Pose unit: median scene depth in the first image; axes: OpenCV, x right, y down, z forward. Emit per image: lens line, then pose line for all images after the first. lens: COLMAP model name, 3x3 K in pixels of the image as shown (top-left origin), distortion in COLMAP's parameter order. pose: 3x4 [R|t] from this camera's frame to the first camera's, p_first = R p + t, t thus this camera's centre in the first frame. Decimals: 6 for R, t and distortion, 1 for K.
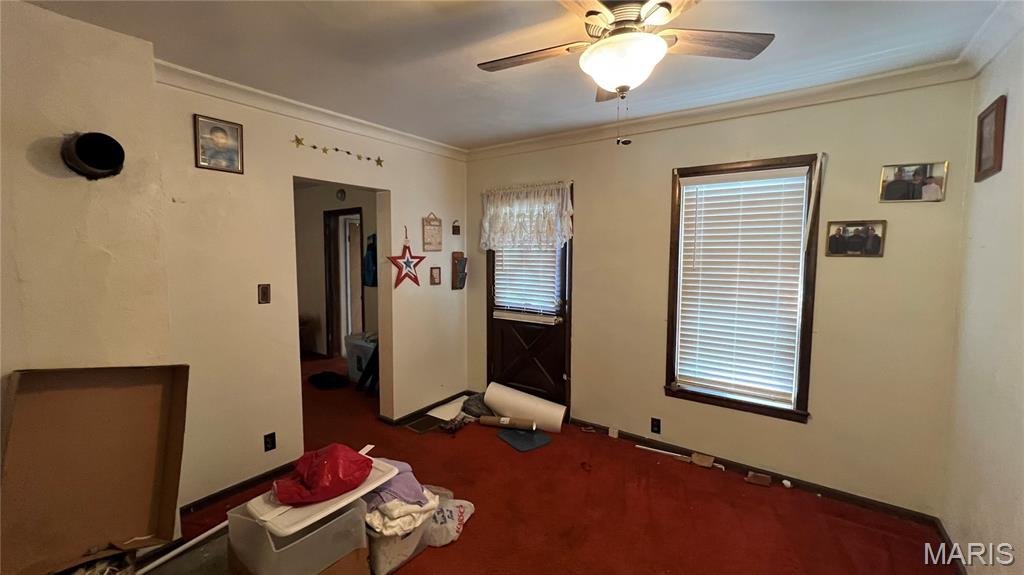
lens RADIAL K [[411.4, 0, 513.0], [0, 411.4, 283.2], [0, 0, 1]] dist [-0.006844, 0.000246]
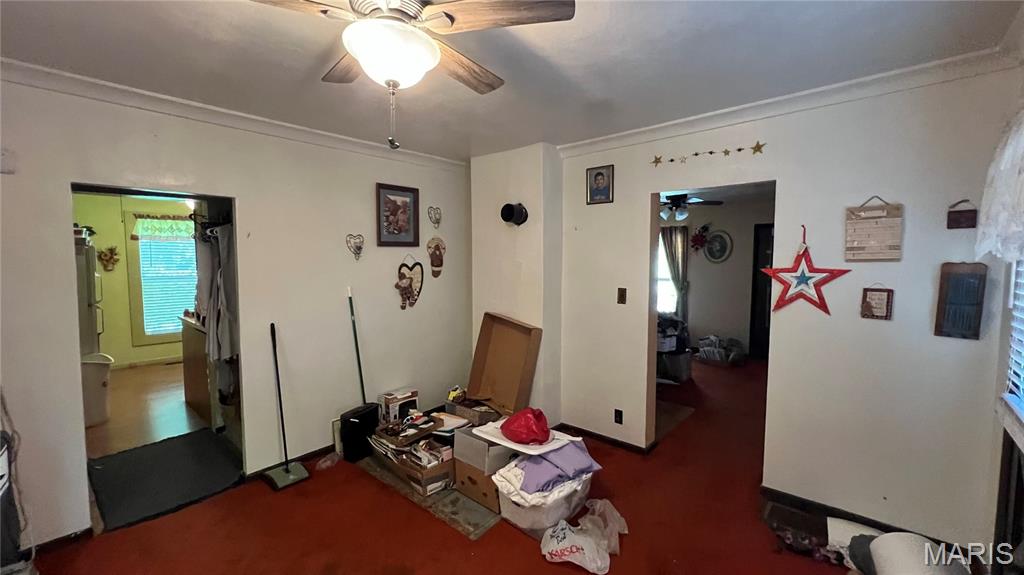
lens RADIAL K [[411.4, 0, 514.3], [0, 411.4, 288.3], [0, 0, 1]] dist [-0.006844, 0.000246]
pose [[-0.114416, 0.060075, -0.991615, 0.536160], [-0.080029, 0.994368, 0.069475, -0.046702], [0.990204, 0.087307, -0.108964, 0.664959]]
